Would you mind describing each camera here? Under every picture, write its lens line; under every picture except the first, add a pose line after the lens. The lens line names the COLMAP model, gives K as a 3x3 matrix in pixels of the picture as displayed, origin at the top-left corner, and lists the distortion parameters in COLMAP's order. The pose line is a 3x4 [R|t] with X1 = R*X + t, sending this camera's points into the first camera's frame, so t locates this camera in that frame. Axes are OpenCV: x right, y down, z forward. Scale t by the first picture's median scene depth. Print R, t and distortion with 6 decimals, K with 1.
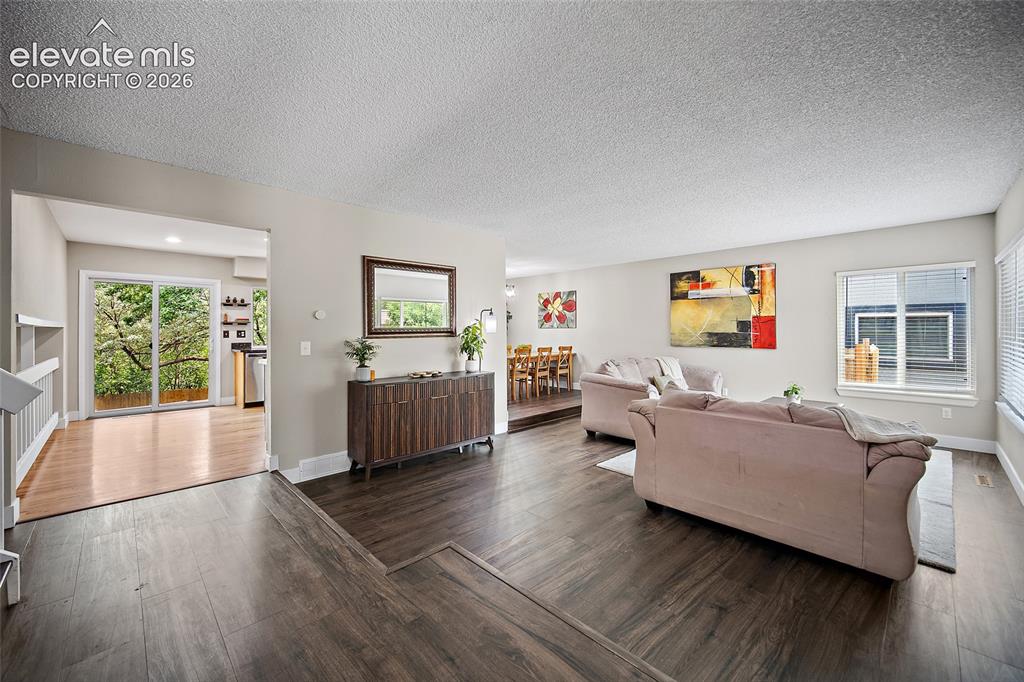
lens RADIAL K [[407.0, 0, 512.9], [0, 407.0, 328.9], [0, 0, 1]] dist [-0.006623, 0.000437]
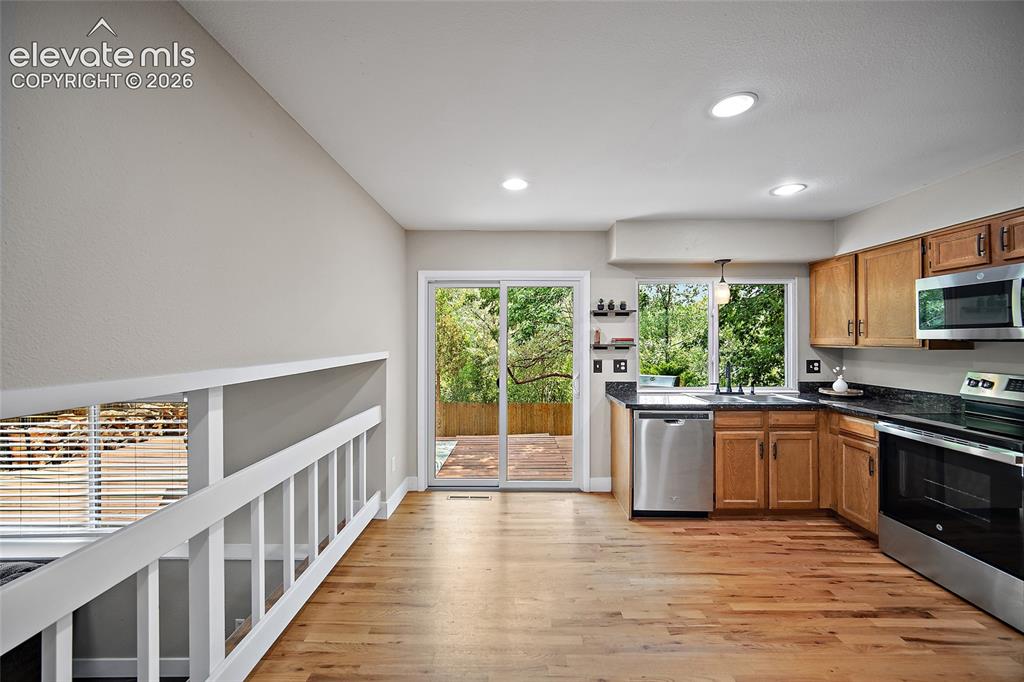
lens RADIAL K [[407.0, 0, 512.0], [0, 407.0, 336.8], [0, 0, 1]] dist [-0.006623, 0.000437]
pose [[0.703458, -0.000358, -0.710737, -0.401730], [0.001447, 0.999999, 0.000928, -0.029497], [0.710736, -0.001681, 0.703457, 0.534584]]
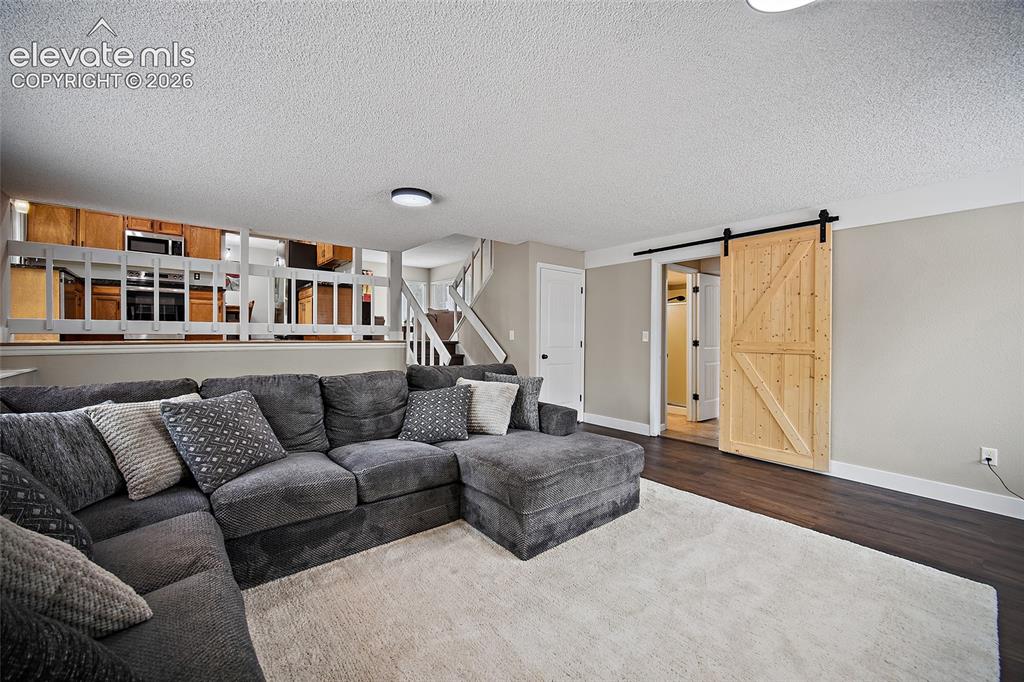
lens RADIAL K [[407.0, 0, 513.5], [0, 407.0, 336.1], [0, 0, 1]] dist [-0.006623, 0.000437]
pose [[0.076447, 0.005994, 0.997056, -1.353068], [-0.006021, 0.999966, -0.005549, 0.181102], [-0.997055, -0.005579, 0.076481, 0.060709]]
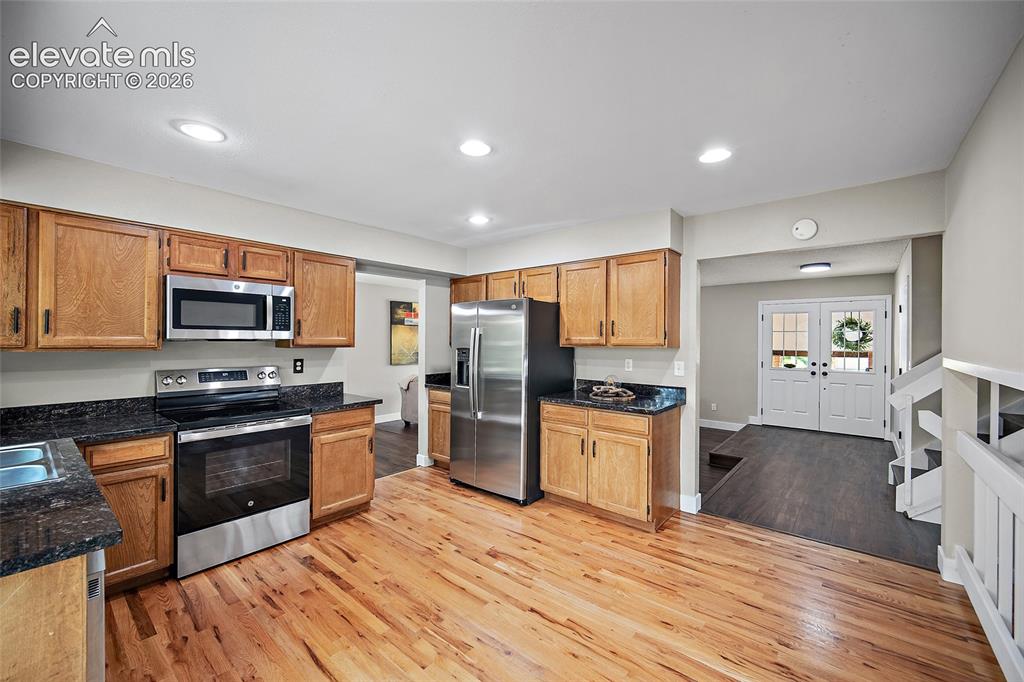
lens RADIAL K [[407.0, 0, 511.3], [0, 407.0, 340.3], [0, 0, 1]] dist [-0.006623, 0.000437]
pose [[-0.091382, 0.005326, 0.995802, -0.823149], [-0.008054, 0.999949, -0.006088, -0.024611], [-0.995783, -0.008577, -0.091334, 0.830453]]
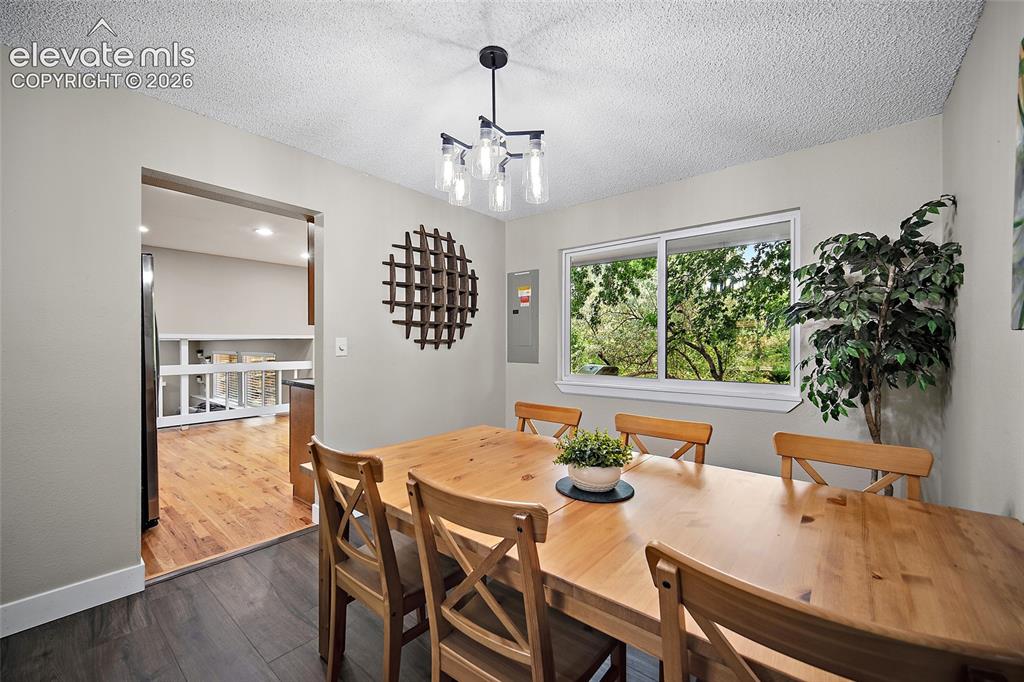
lens RADIAL K [[407.0, 0, 503.4], [0, 407.0, 343.1], [0, 0, 1]] dist [-0.006623, 0.000437]
pose [[0.086717, 0.003847, -0.996226, 0.224429], [-0.002395, 0.999990, 0.003653, 0.004242], [0.996230, 0.002069, 0.086725, 1.169447]]
